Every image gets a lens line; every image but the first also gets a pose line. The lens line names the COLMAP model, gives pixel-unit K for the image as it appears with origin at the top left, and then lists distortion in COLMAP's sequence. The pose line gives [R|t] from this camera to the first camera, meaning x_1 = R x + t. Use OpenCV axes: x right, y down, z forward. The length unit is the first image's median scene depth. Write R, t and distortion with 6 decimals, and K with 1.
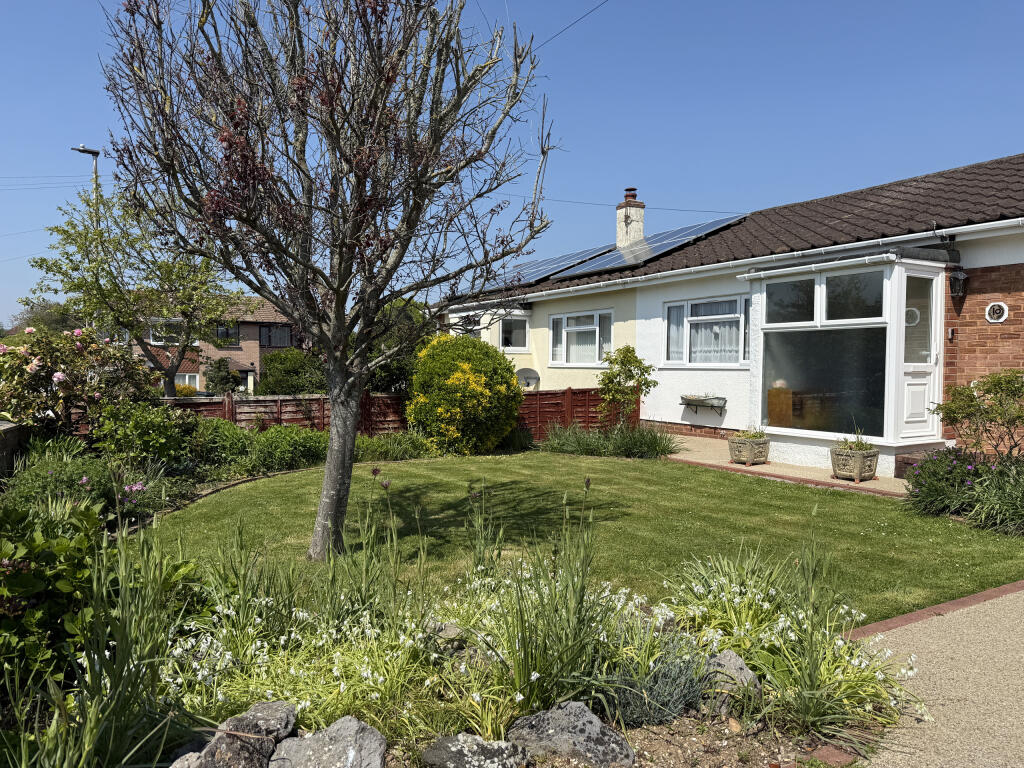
lens RADIAL K [[715.5, 0, 512.2], [0, 715.5, 383.5], [0, 0, 1]] dist [-0.002549, -0.000592]
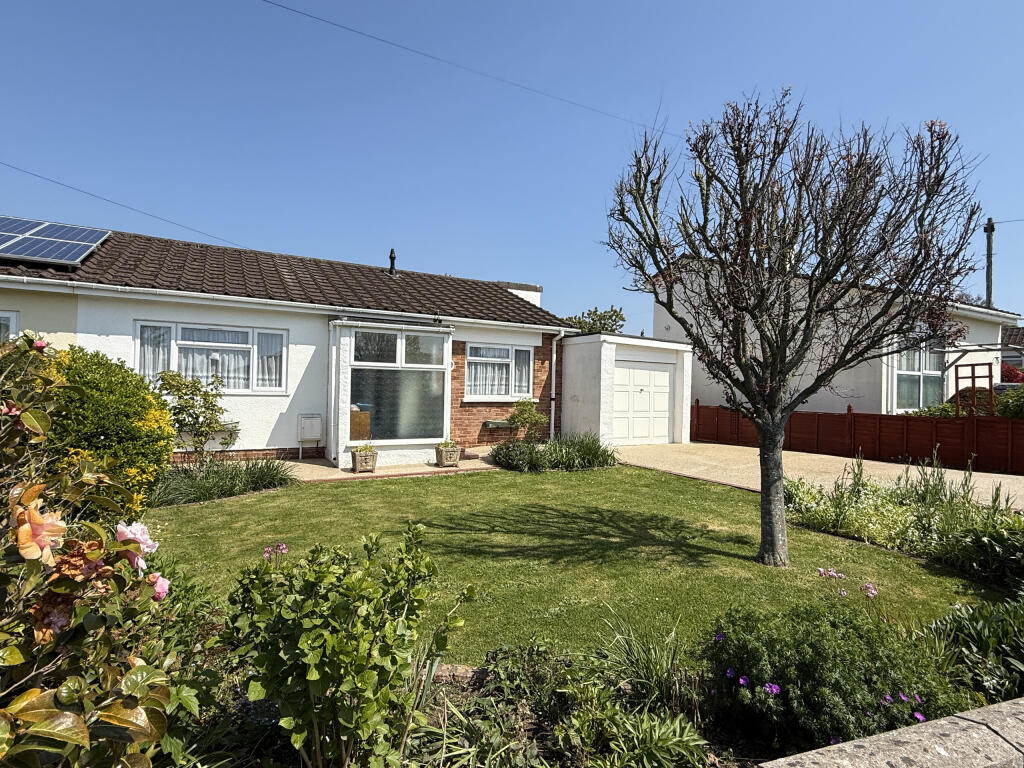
lens RADIAL K [[539.2, 0, 512.3], [0, 539.2, 386.3], [0, 0, 1]] dist [0.000773, 0.000119]
pose [[0.033360, 0.004063, 0.999435, -0.599999], [0.003222, 0.999986, -0.004172, -0.033983], [-0.999438, 0.003360, 0.033346, 0.676630]]
